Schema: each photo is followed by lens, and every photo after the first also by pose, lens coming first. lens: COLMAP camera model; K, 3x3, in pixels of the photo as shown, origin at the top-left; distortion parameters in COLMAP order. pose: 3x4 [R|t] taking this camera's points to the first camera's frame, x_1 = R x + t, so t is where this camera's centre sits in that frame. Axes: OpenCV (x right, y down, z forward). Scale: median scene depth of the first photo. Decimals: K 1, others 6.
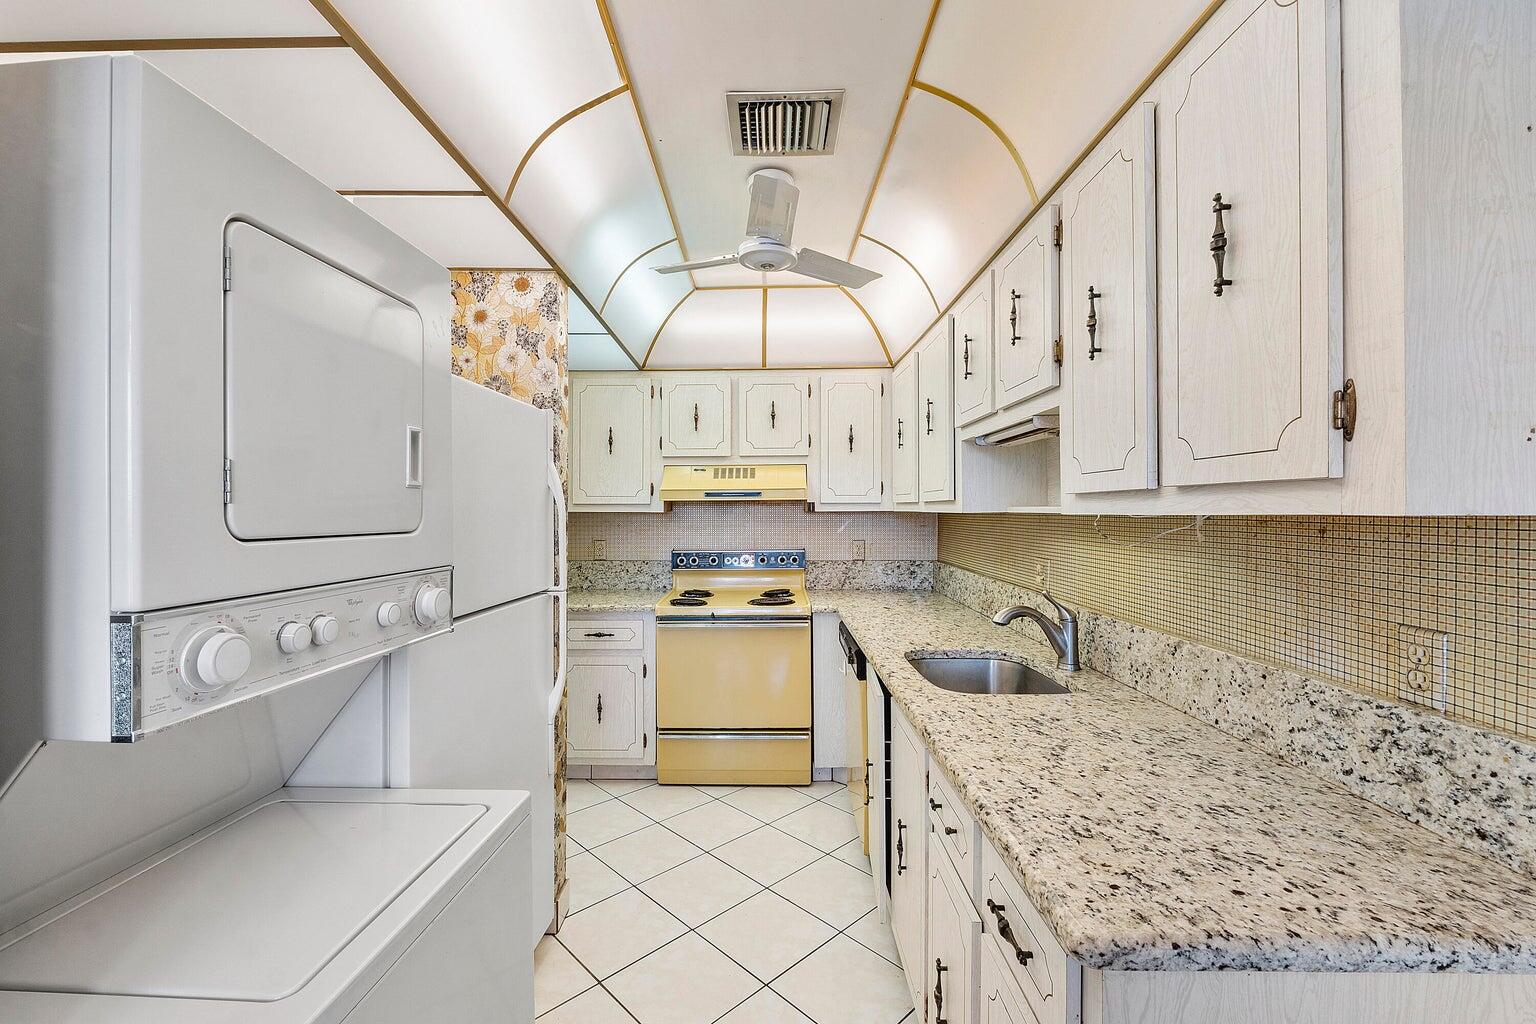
lens RADIAL K [[650.2, 0, 767.2], [0, 650.2, 509.7], [0, 0, 1]] dist [0.000758, 0.000172]
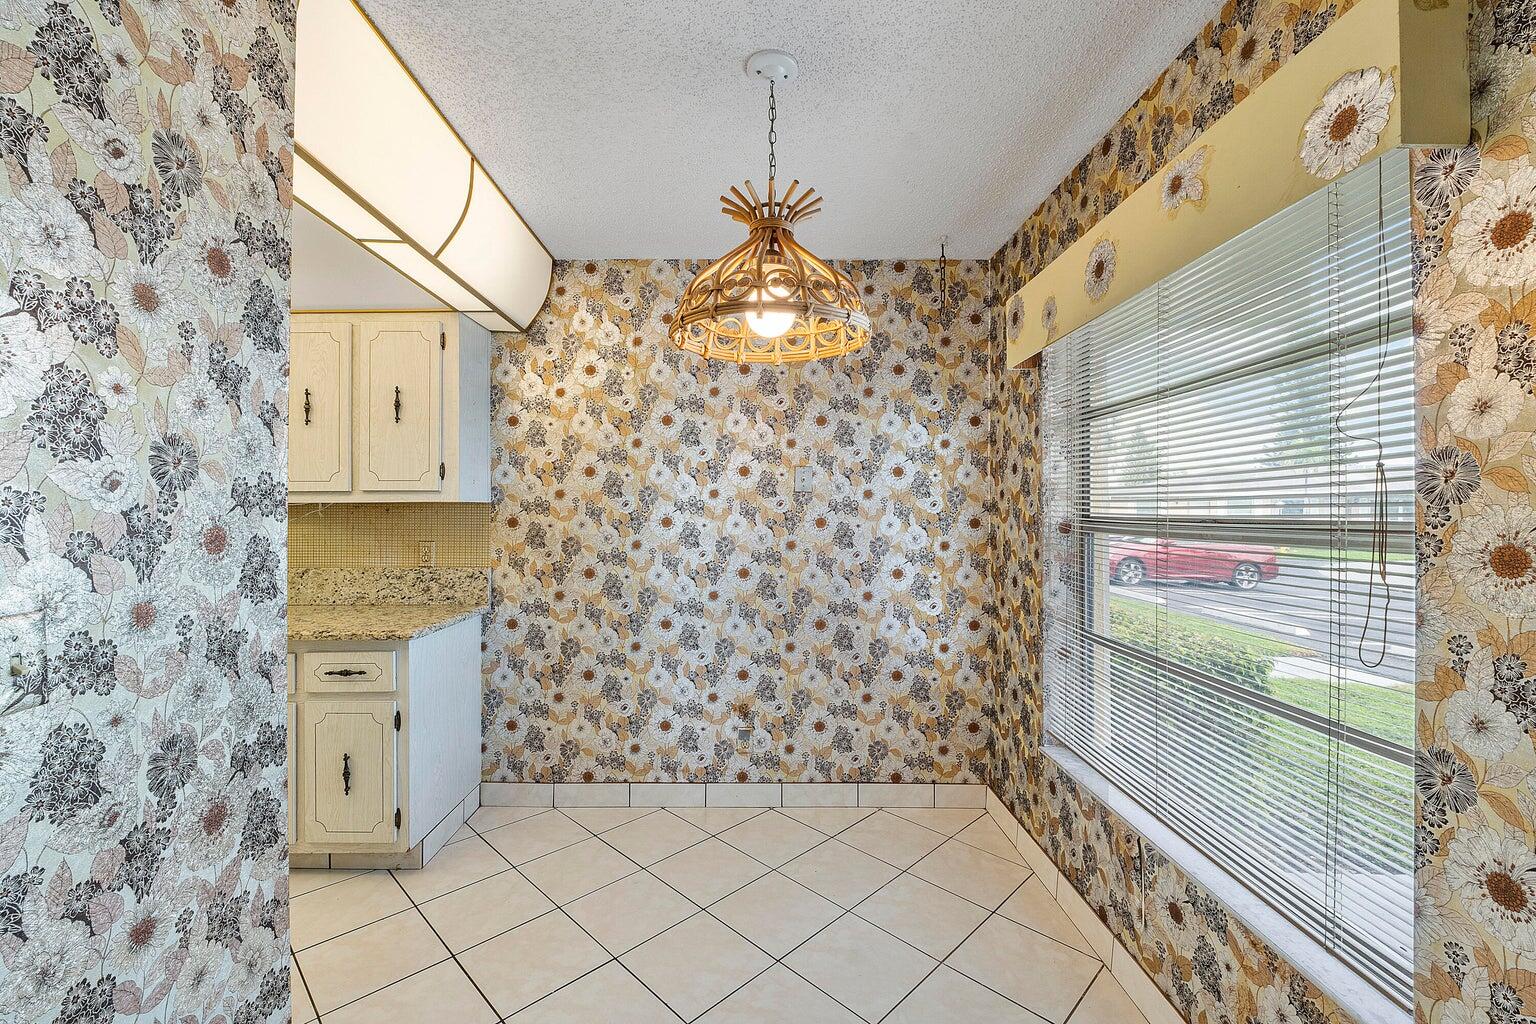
lens RADIAL K [[650.2, 0, 766.1], [0, 650.2, 509.6], [0, 0, 1]] dist [0.000758, 0.000172]
pose [[-0.002835, 0.003572, 0.999990, -1.931218], [0.001607, 0.999992, -0.003567, 0.050830], [-0.999995, 0.001597, -0.002841, -0.532550]]
